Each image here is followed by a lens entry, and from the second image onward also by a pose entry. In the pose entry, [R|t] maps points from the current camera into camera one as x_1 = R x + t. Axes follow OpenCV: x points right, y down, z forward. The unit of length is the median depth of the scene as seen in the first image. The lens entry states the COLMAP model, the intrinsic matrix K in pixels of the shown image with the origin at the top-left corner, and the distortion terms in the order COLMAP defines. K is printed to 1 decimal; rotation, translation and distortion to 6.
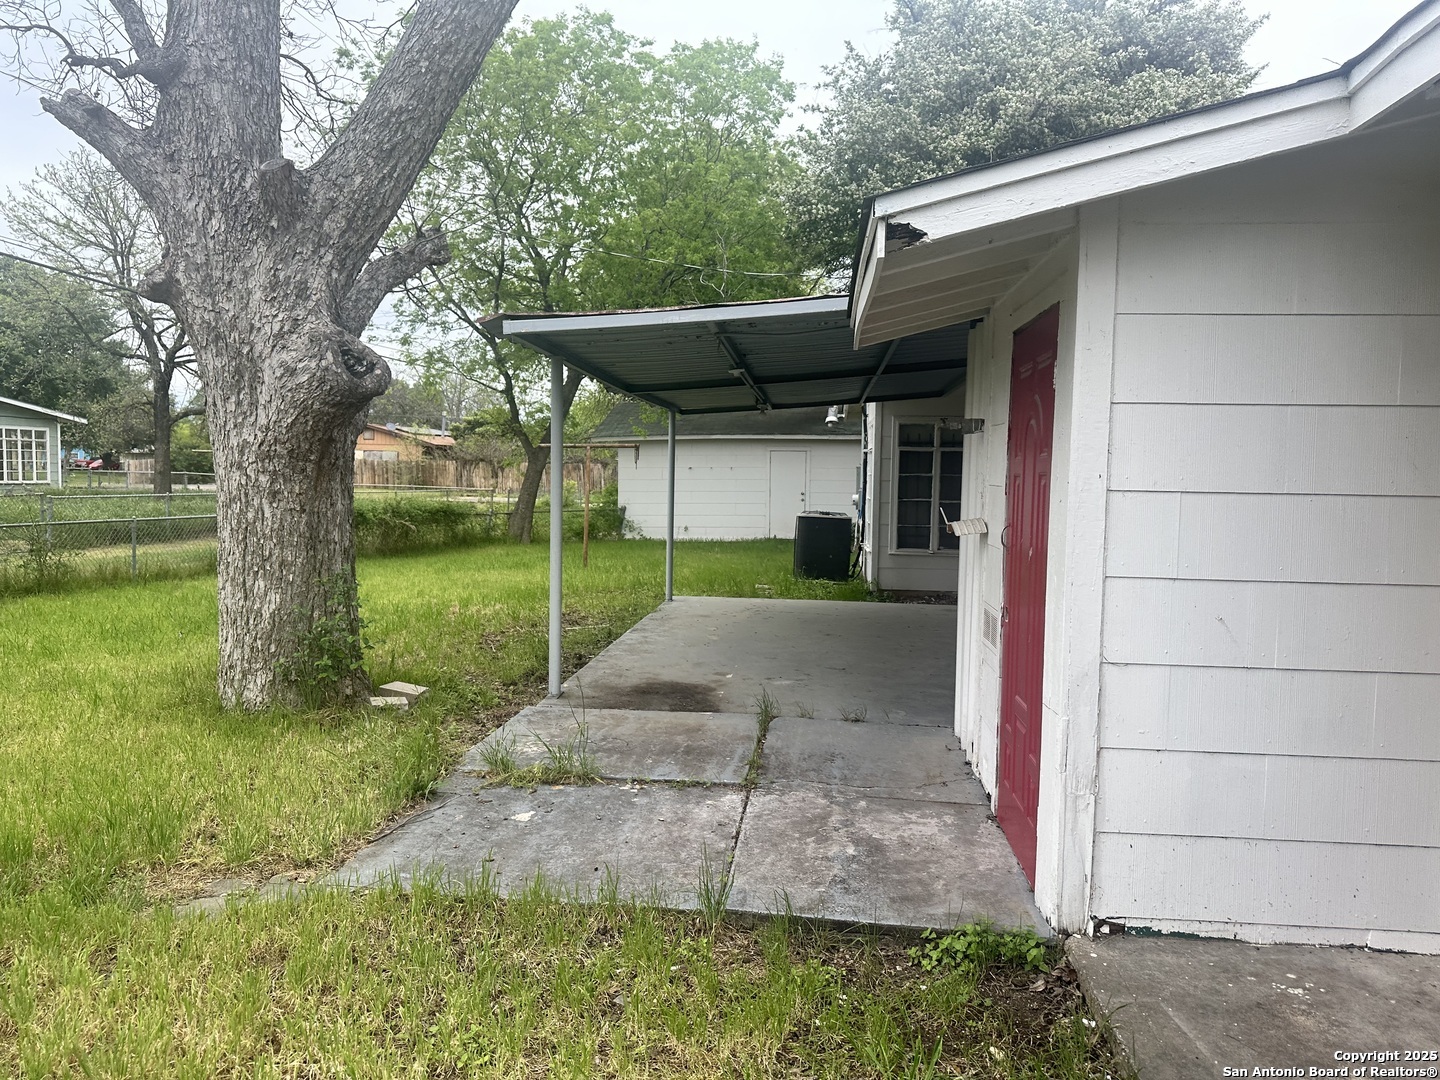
lens RADIAL K [[979.5, 0, 724.0], [0, 979.5, 519.9], [0, 0, 1]] dist [0.048020, -0.078757]
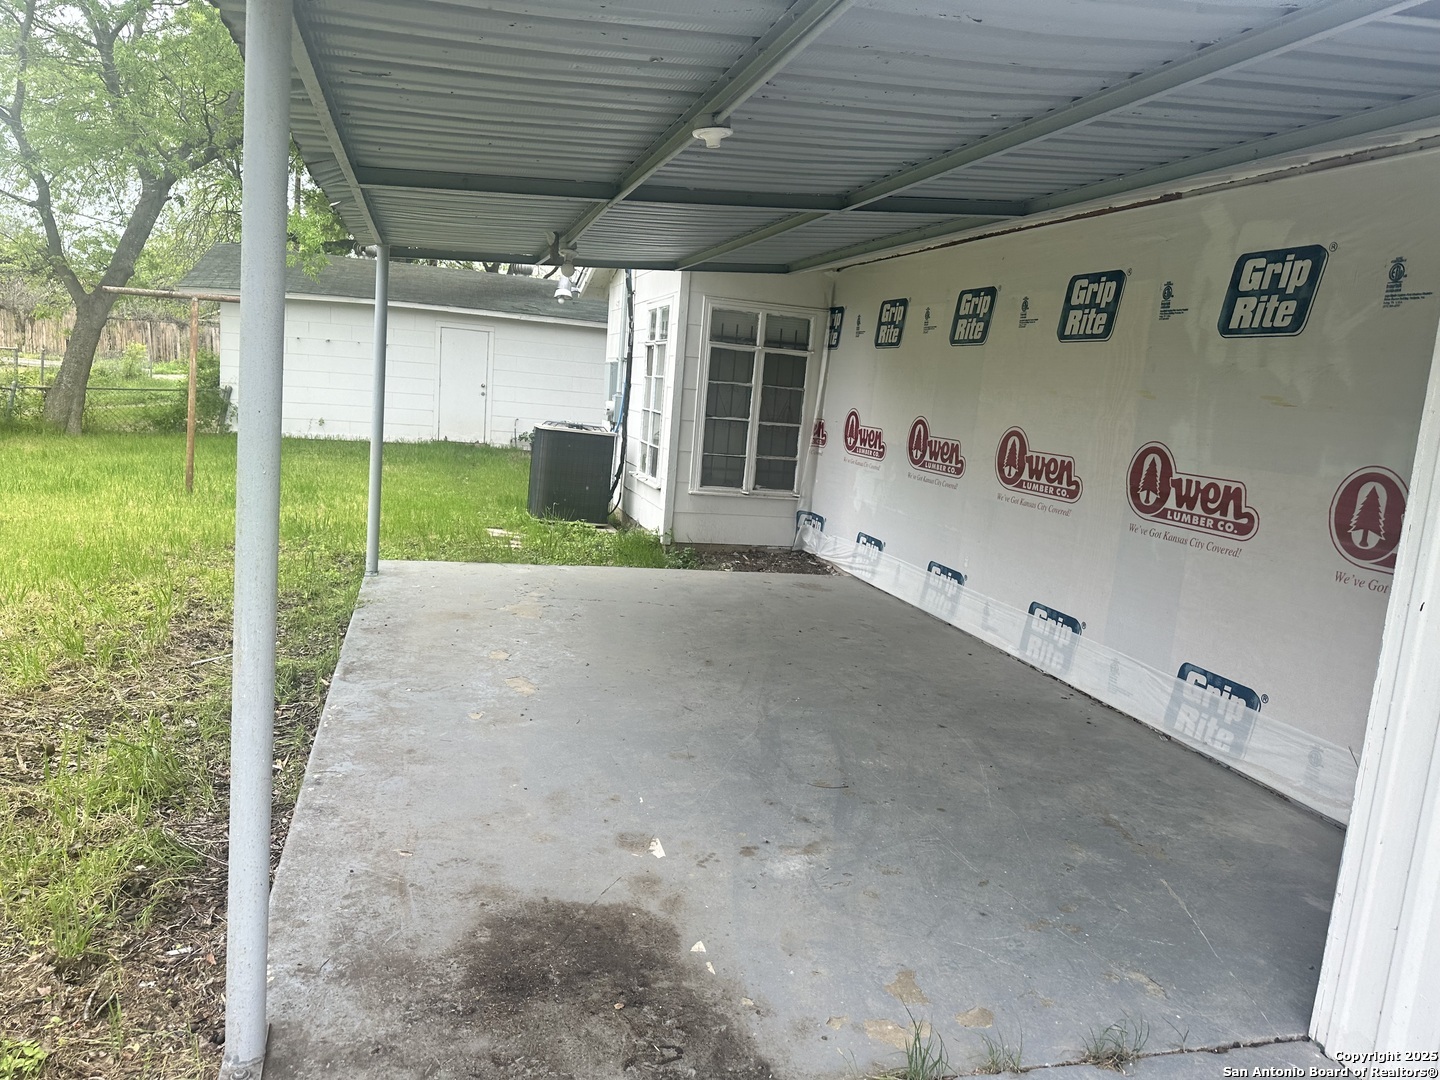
lens RADIAL K [[979.5, 0, 724.0], [0, 979.5, 519.9], [0, 0, 1]] dist [0.048020, -0.078757]
pose [[0.924407, 0.011184, 0.381242, -0.044936], [-0.053858, 0.993382, 0.101447, -0.011171], [-0.377585, -0.114312, 0.918892, 0.193847]]
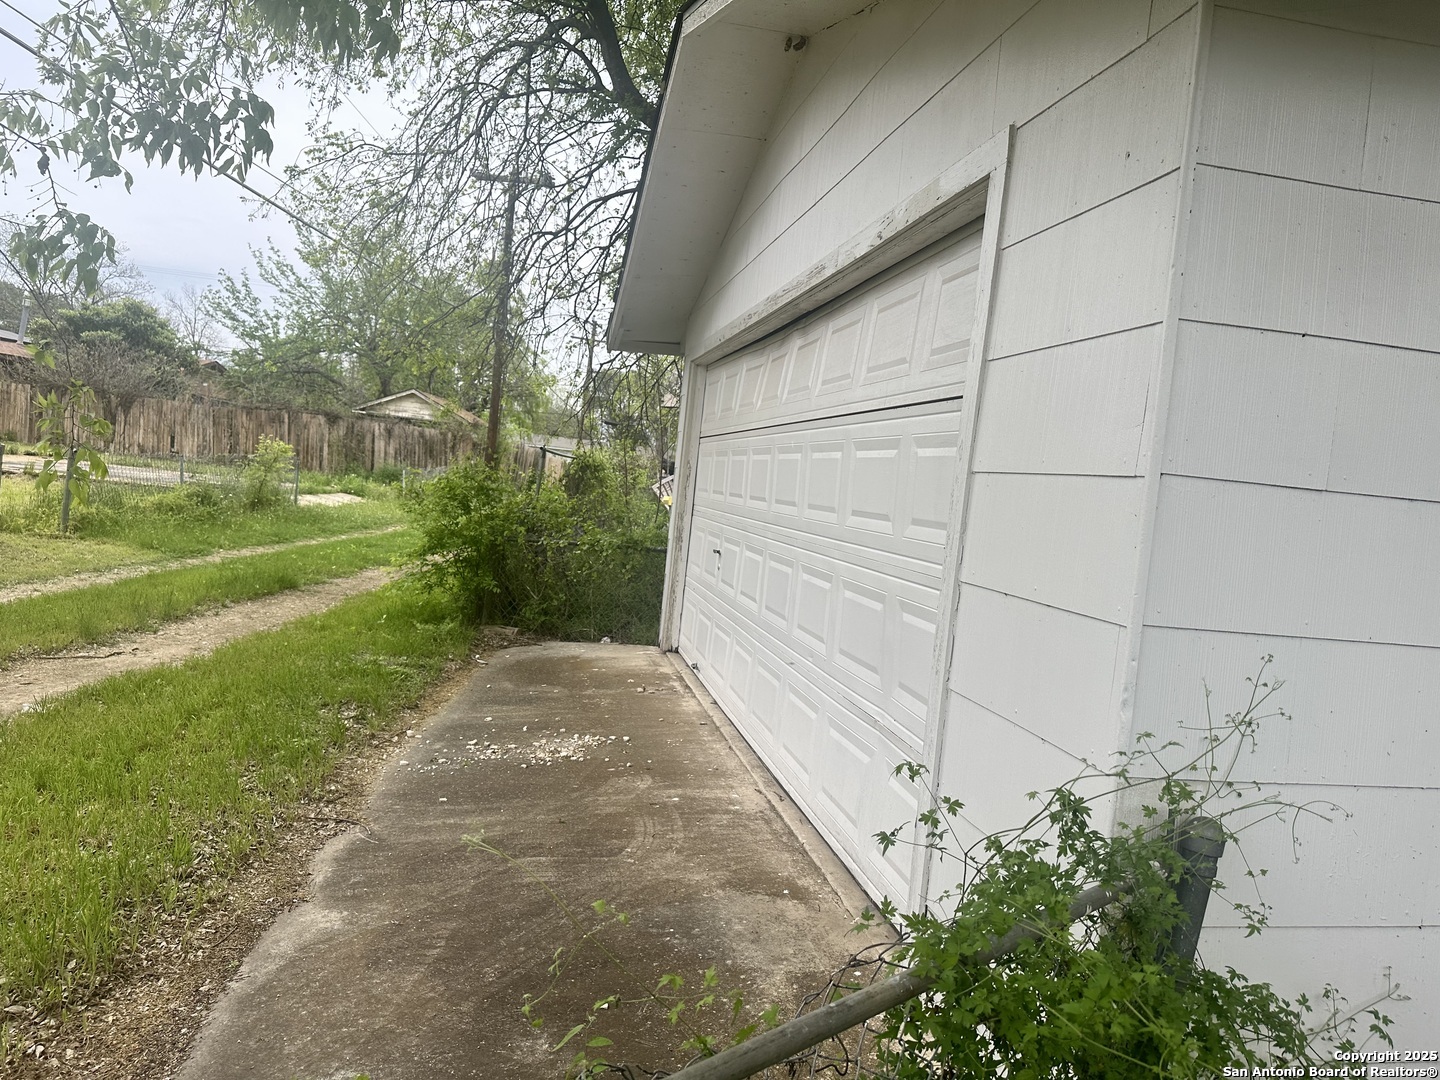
lens RADIAL K [[979.5, 0, 724.0], [0, 979.5, 519.9], [0, 0, 1]] dist [0.048020, -0.078757]
pose [[0.953183, 0.071997, 0.293699, -0.177990], [-0.074698, 0.997204, -0.002026, -0.037491], [-0.293024, -0.020008, 0.955896, 1.024088]]
